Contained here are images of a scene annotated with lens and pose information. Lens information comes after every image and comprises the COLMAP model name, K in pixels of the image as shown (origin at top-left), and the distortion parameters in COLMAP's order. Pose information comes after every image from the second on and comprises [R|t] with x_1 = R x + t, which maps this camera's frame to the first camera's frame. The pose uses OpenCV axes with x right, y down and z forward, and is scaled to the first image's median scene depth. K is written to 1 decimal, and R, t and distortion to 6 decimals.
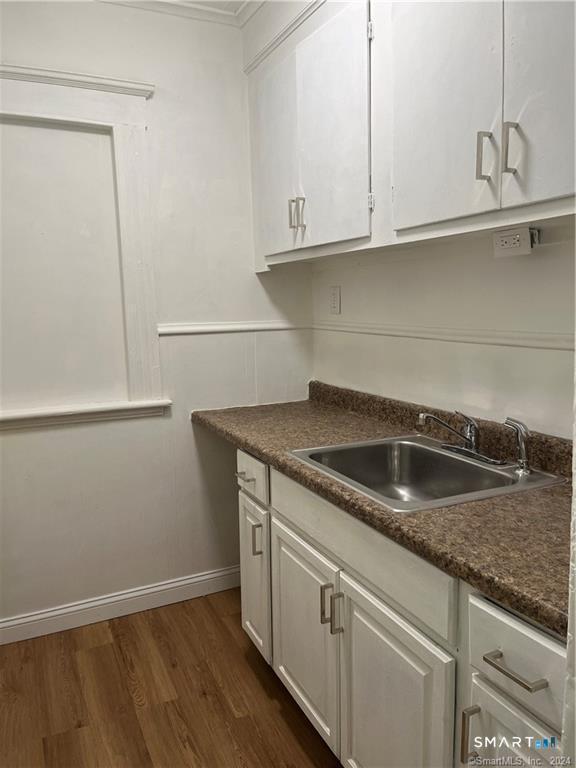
lens RADIAL K [[586.1, 0, 287.1], [0, 586.1, 379.4], [0, 0, 1]] dist [0.023706, -0.025668]
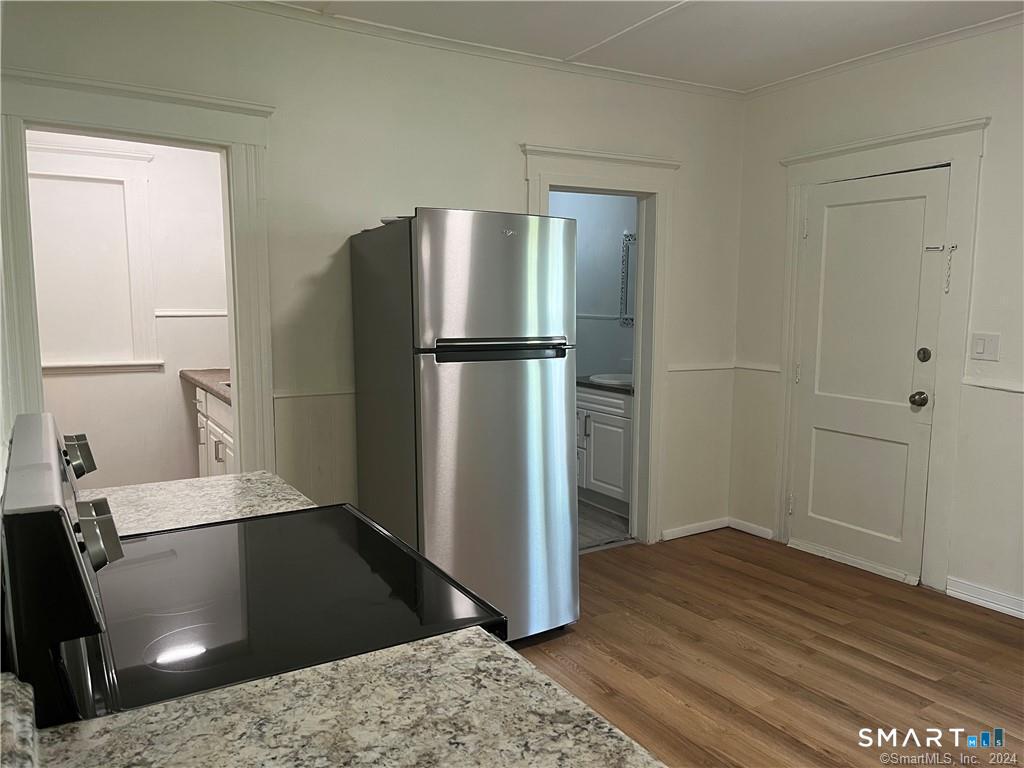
lens RADIAL K [[781.5, 0, 504.9], [0, 781.5, 391.9], [0, 0, 1]] dist [0.023706, -0.025668]
pose [[0.995302, 0.018397, 0.095051, 0.480739], [-0.018051, 0.999827, -0.004498, 0.108976], [-0.095117, 0.002761, 0.995462, -1.074440]]
